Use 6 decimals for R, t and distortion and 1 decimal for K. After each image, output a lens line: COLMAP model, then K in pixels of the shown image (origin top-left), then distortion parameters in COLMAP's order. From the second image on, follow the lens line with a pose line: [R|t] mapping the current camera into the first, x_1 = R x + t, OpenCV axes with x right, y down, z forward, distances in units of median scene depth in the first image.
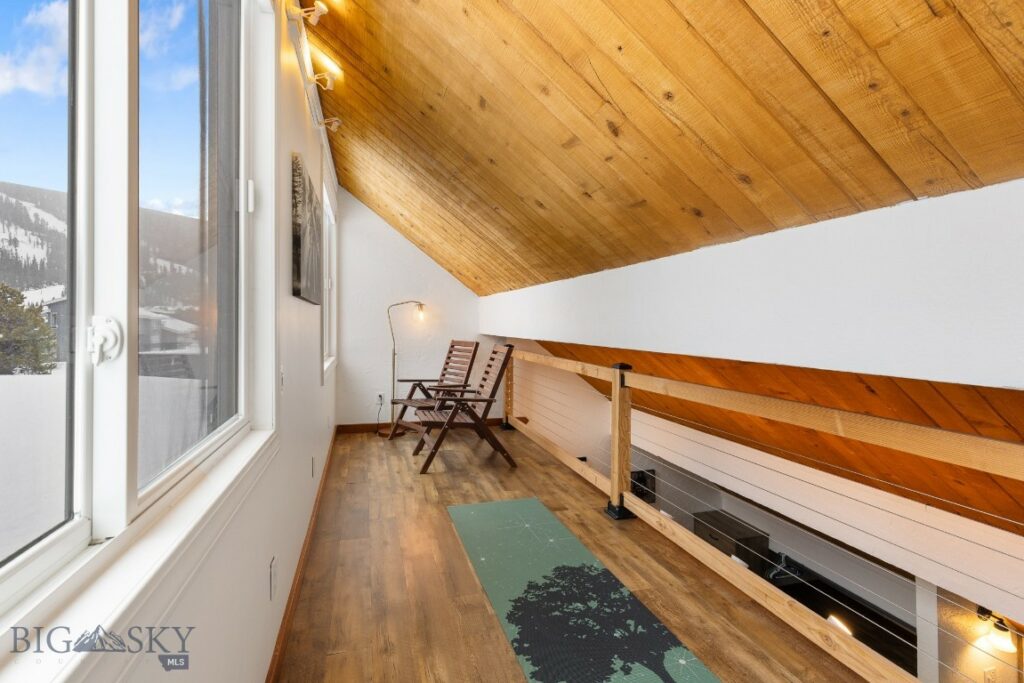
lens RADIAL K [[461.2, 0, 508.1], [0, 461.2, 322.4], [0, 0, 1]] dist [0.005401, -0.000766]
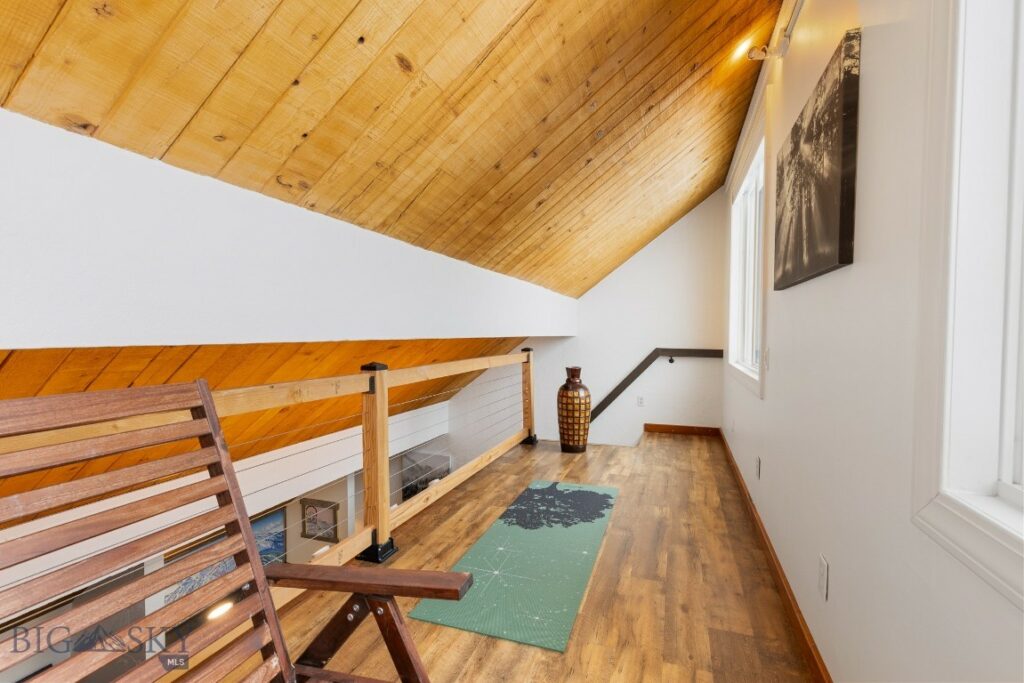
lens RADIAL K [[461.2, 0, 515.6], [0, 461.2, 342.2], [0, 0, 1]] dist [0.005401, -0.000766]
pose [[-0.803769, -0.027486, 0.594306, -0.406369], [-0.014900, 0.999549, 0.026076, 0.030602], [-0.594755, 0.012104, -0.803816, 1.495388]]
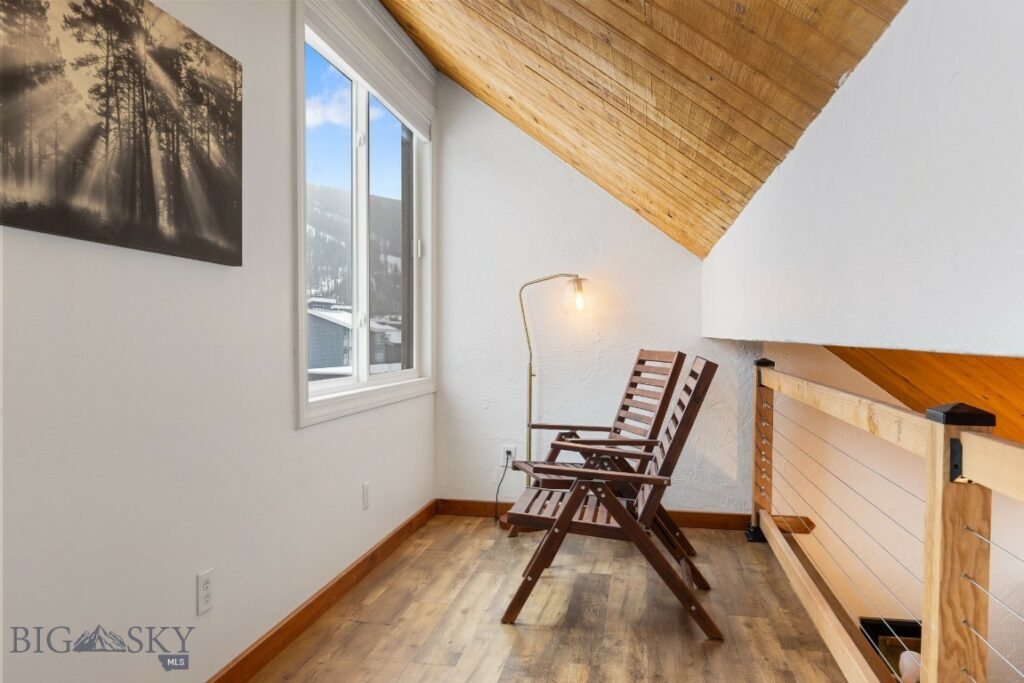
lens RADIAL K [[733.1, 0, 514.0], [0, 733.1, 348.0], [0, 0, 1]] dist [-0.000737, 0.000974]
pose [[0.894162, 0.001999, -0.447740, 0.203775], [0.006781, 0.999815, 0.018006, 0.039567], [0.447693, -0.019136, 0.893983, 0.429215]]
